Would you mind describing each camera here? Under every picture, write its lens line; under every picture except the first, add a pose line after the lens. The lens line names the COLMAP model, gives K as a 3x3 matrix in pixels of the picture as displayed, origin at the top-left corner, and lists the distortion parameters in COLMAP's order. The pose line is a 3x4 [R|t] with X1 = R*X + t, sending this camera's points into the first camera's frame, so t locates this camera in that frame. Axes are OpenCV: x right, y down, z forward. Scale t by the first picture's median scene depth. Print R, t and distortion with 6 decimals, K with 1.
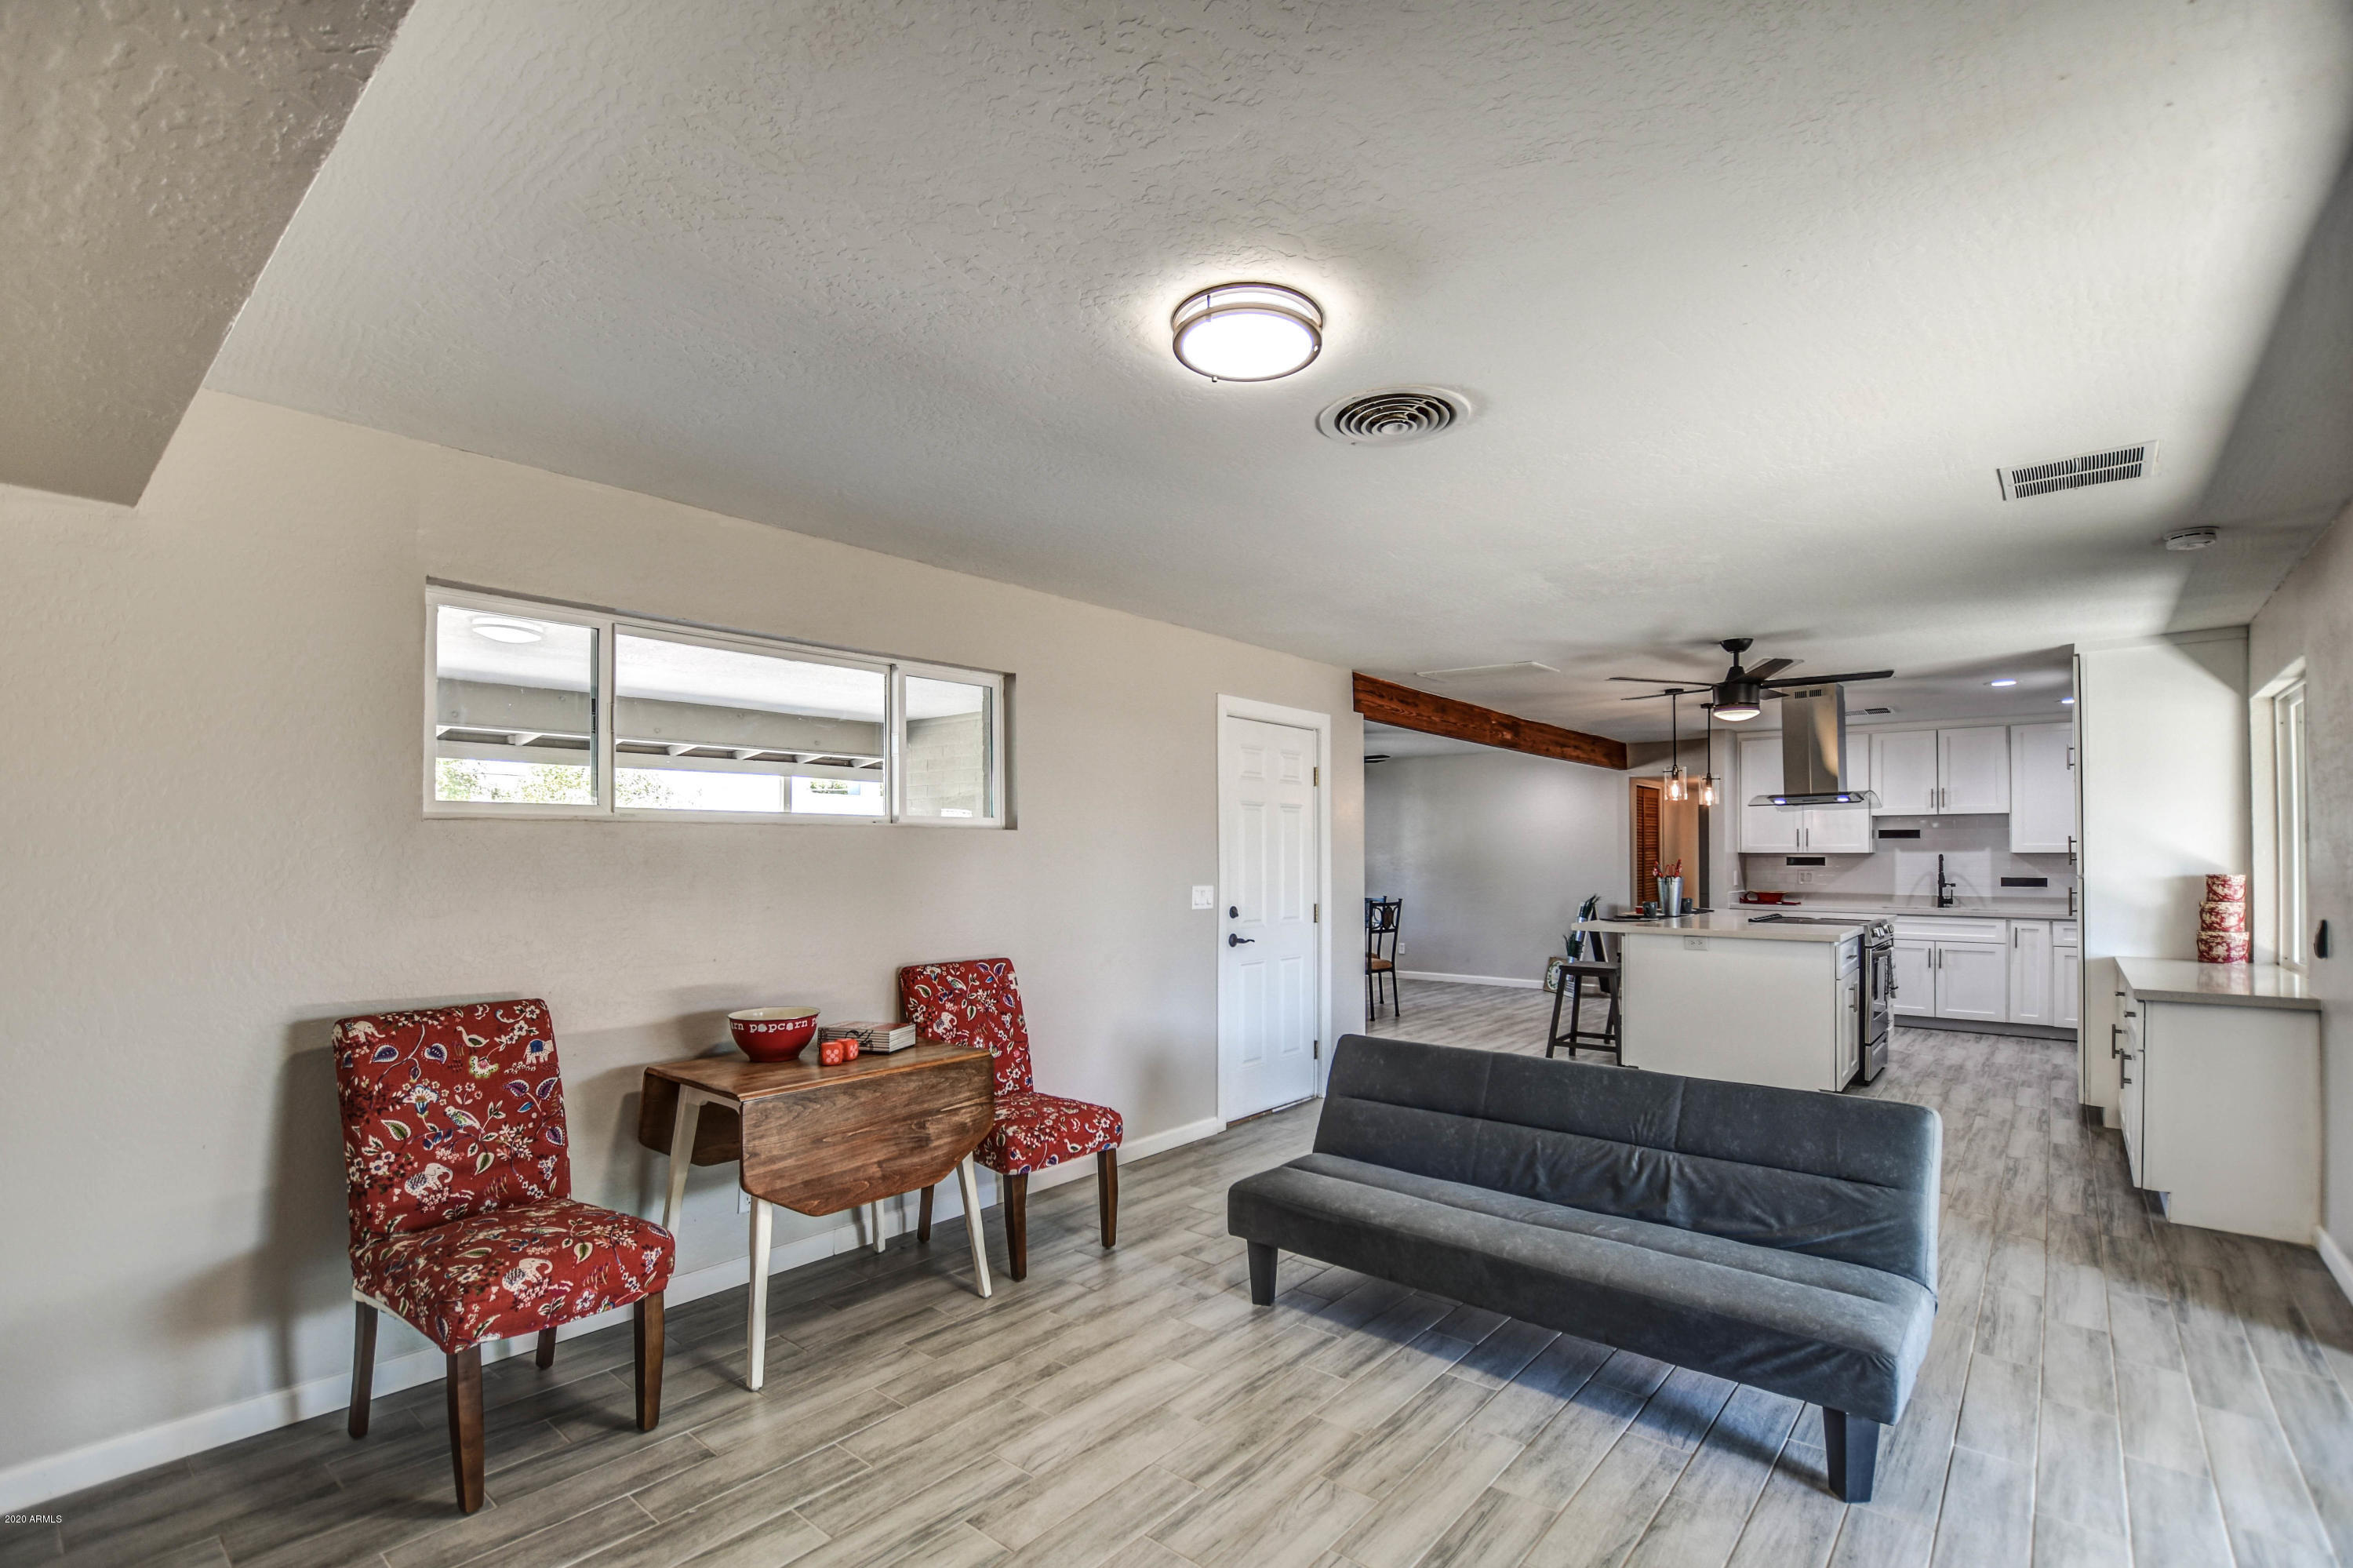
lens RADIAL K [[1071.5, 0, 1182.8], [0, 1071.5, 836.8], [0, 0, 1]] dist [-0.028847, 0.001233]
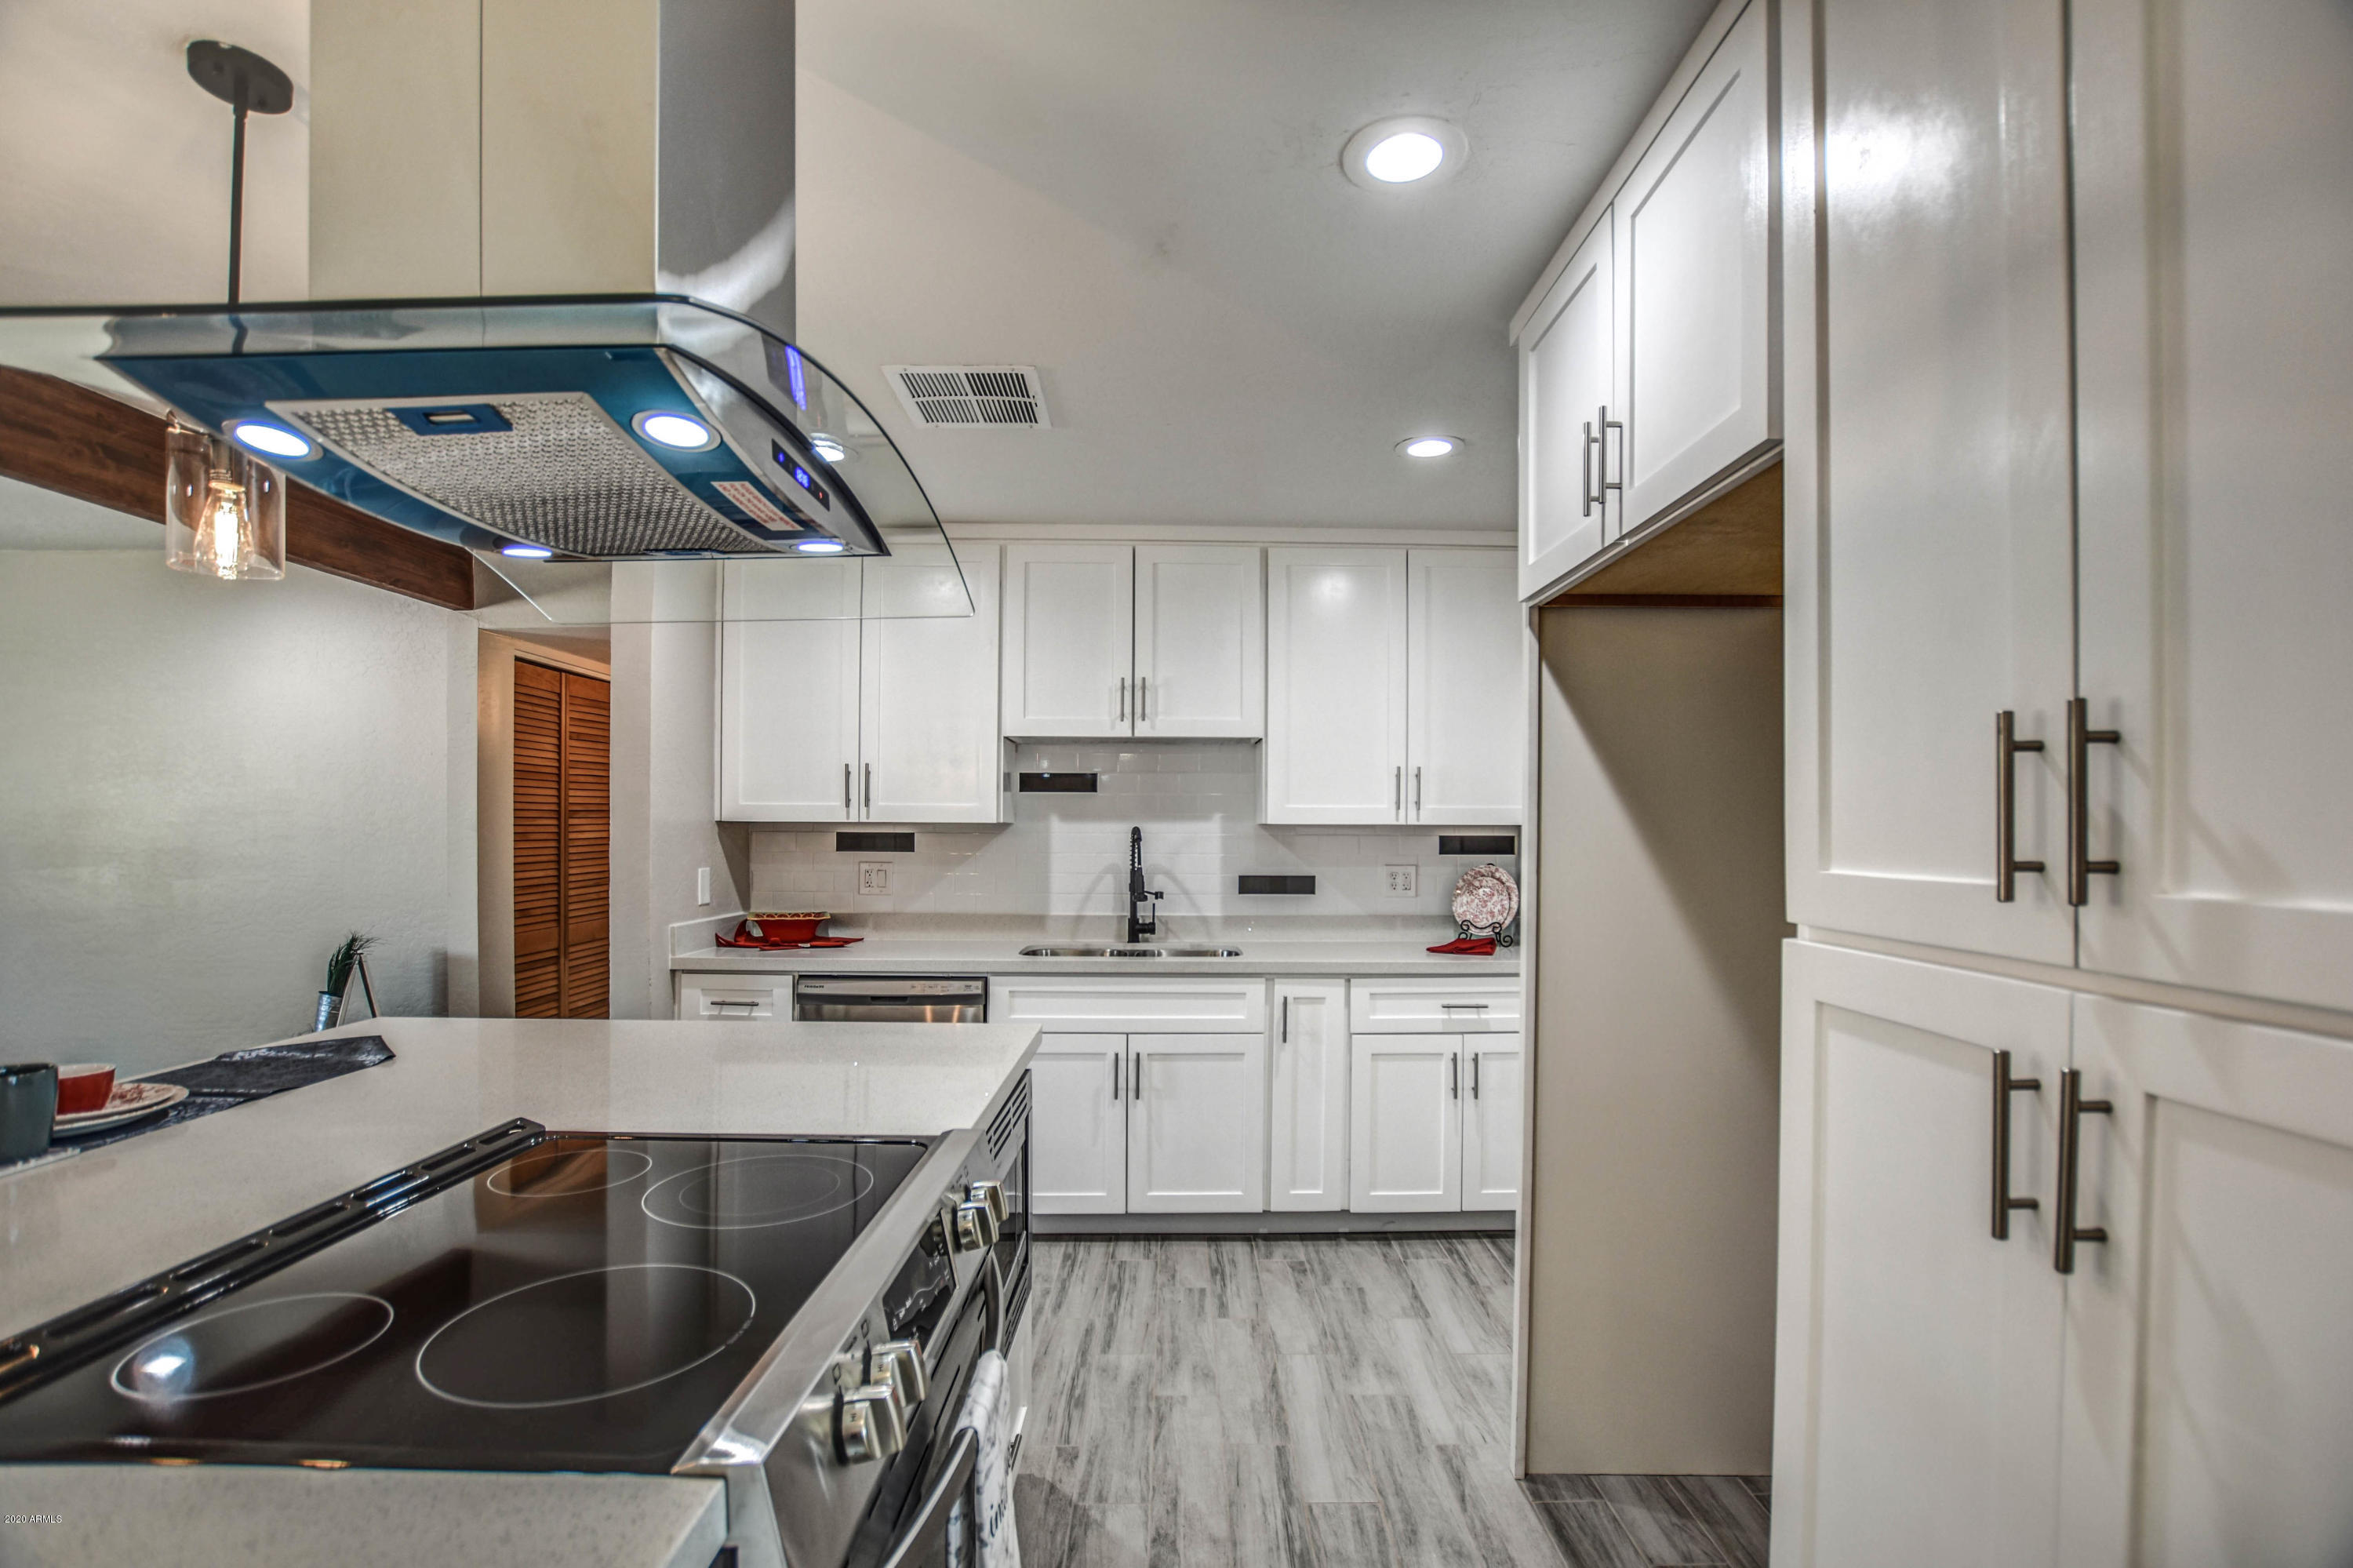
lens RADIAL K [[1054.2, 0, 1189.5], [0, 1054.2, 838.3], [0, 0, 1]] dist [-0.027709, 0.000136]
pose [[0.758029, -0.004278, 0.652207, 0.610064], [-0.014367, 0.999626, 0.023256, 0.014593], [-0.652063, -0.026999, 0.757684, 0.889954]]
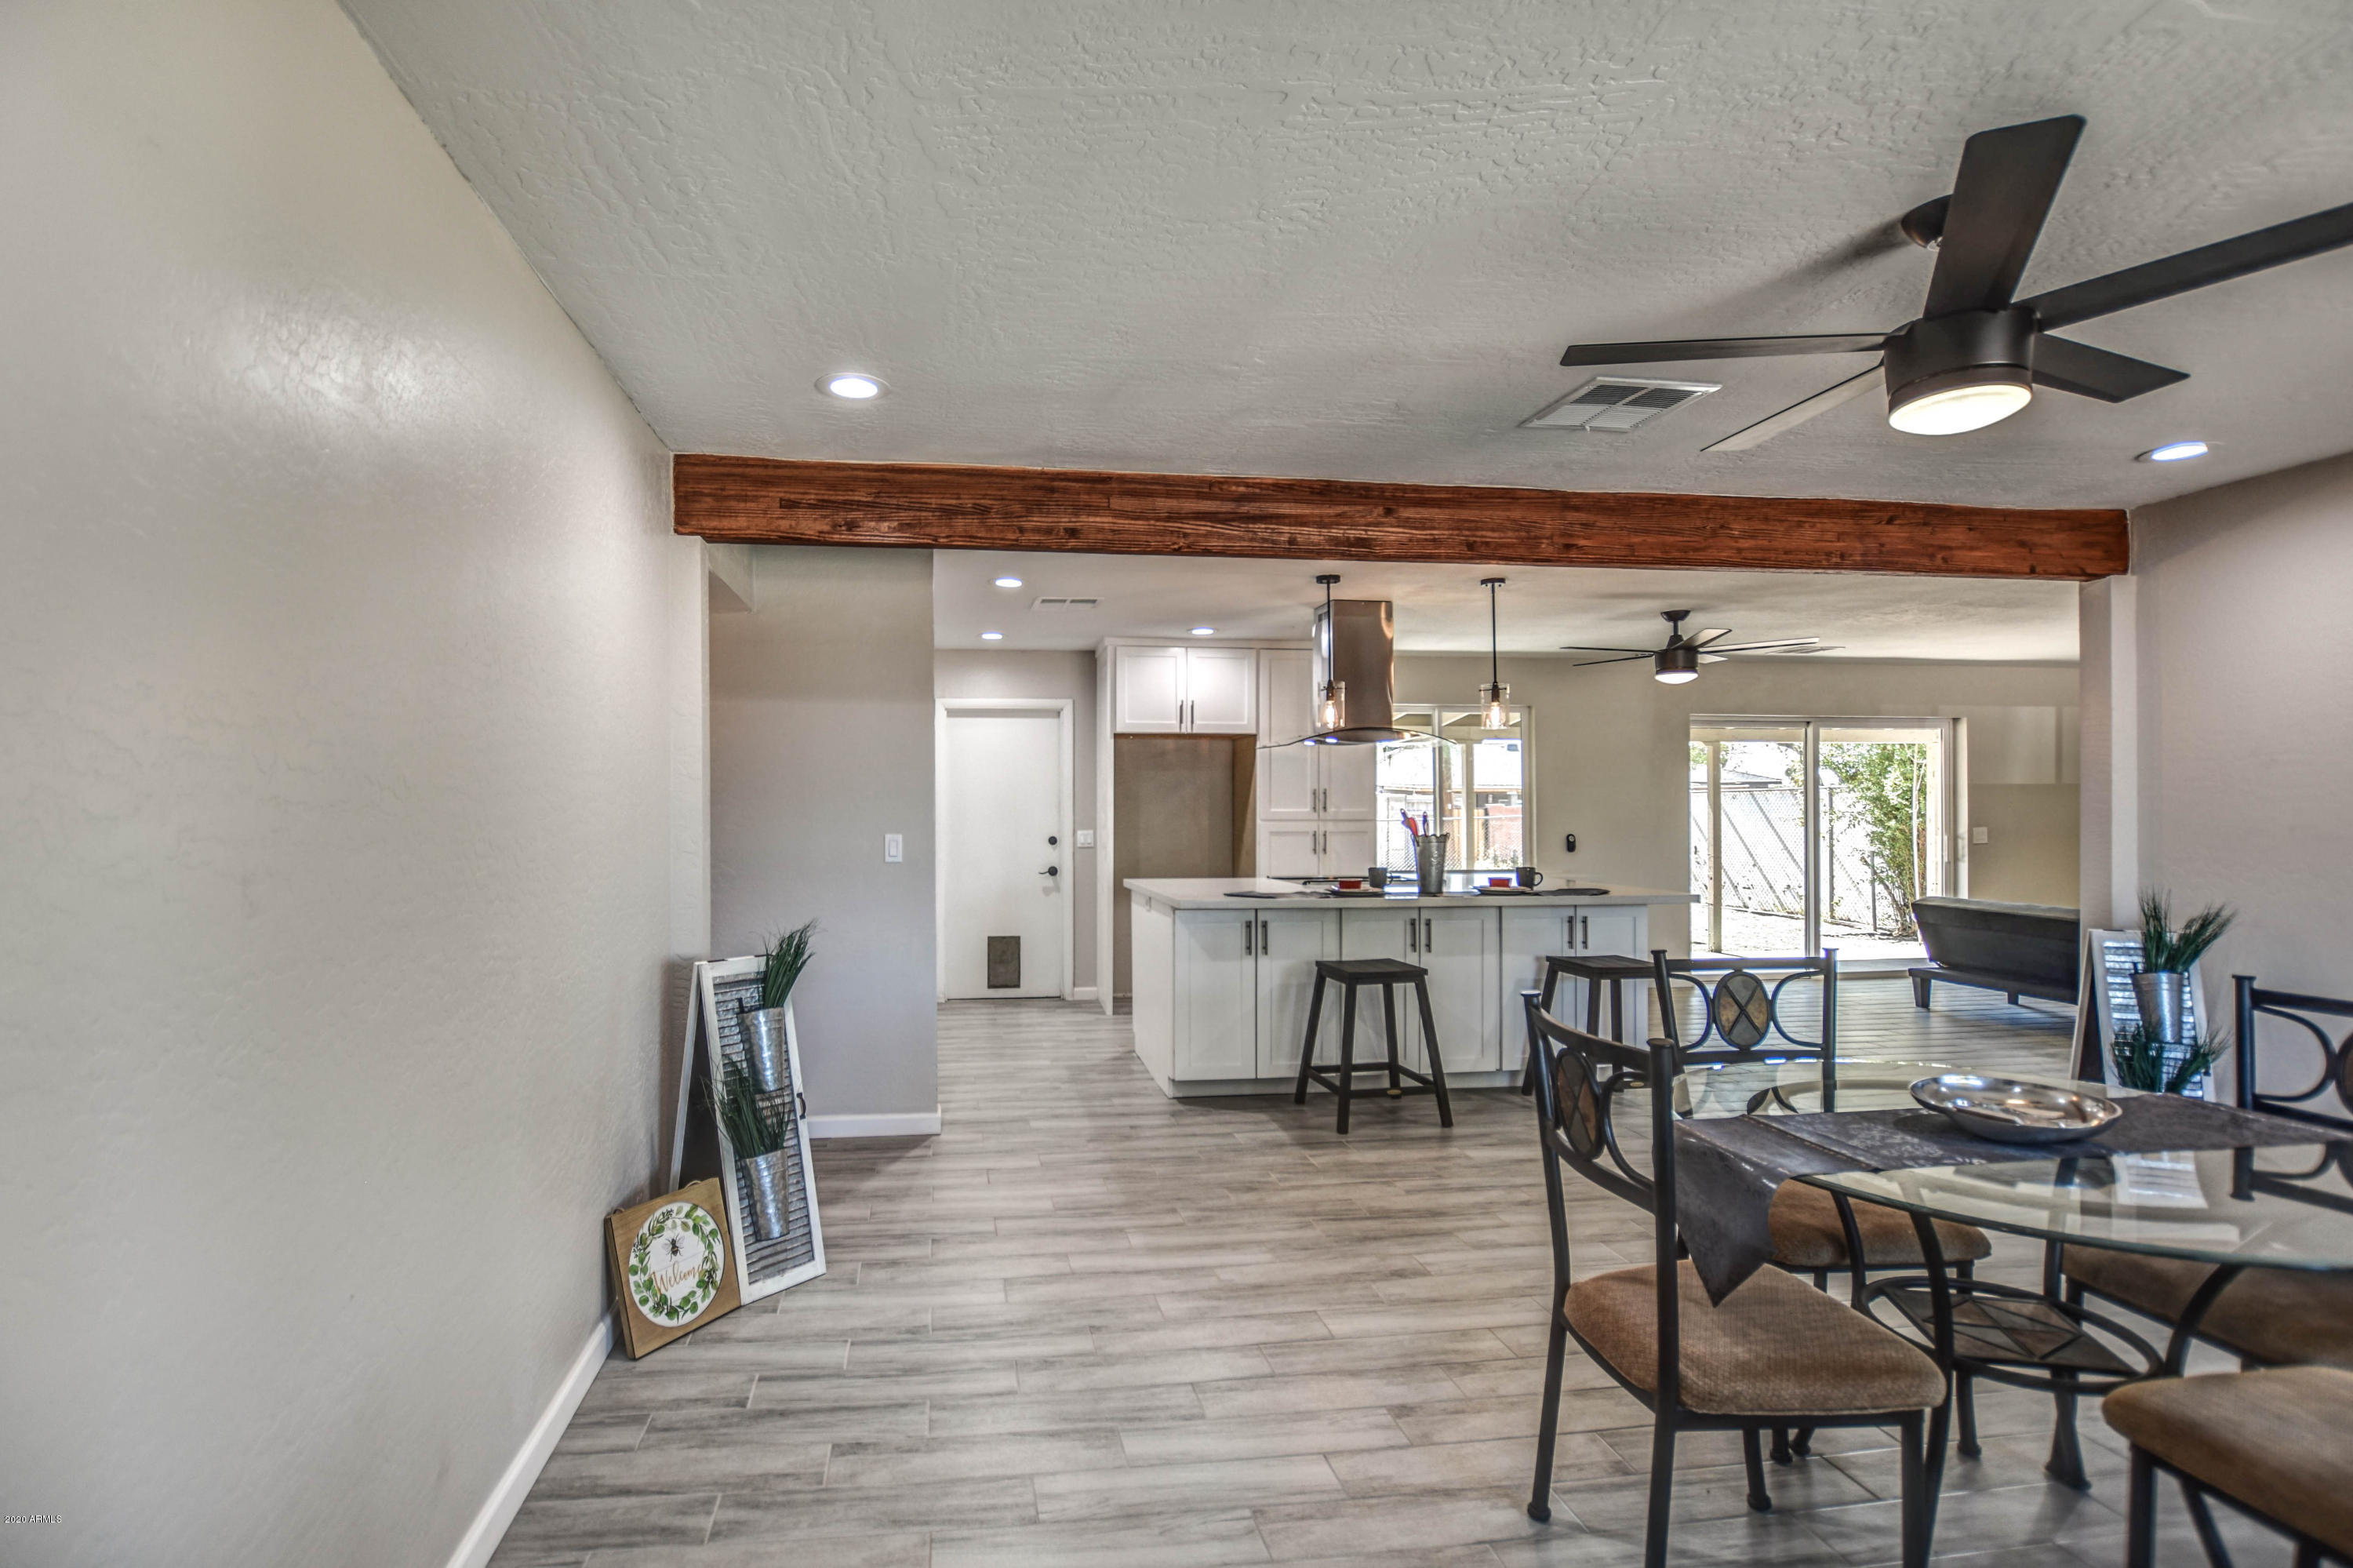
lens RADIAL K [[1082.9, 0, 1062.6], [0, 1082.9, 804.7], [0, 0, 1]] dist [-0.029850, 0.004307]
pose [[-0.719235, 0.002166, 0.694763, 0.173417], [-0.011766, 0.999814, -0.015297, 0.037189], [-0.694667, -0.019177, -0.719076, 1.935658]]
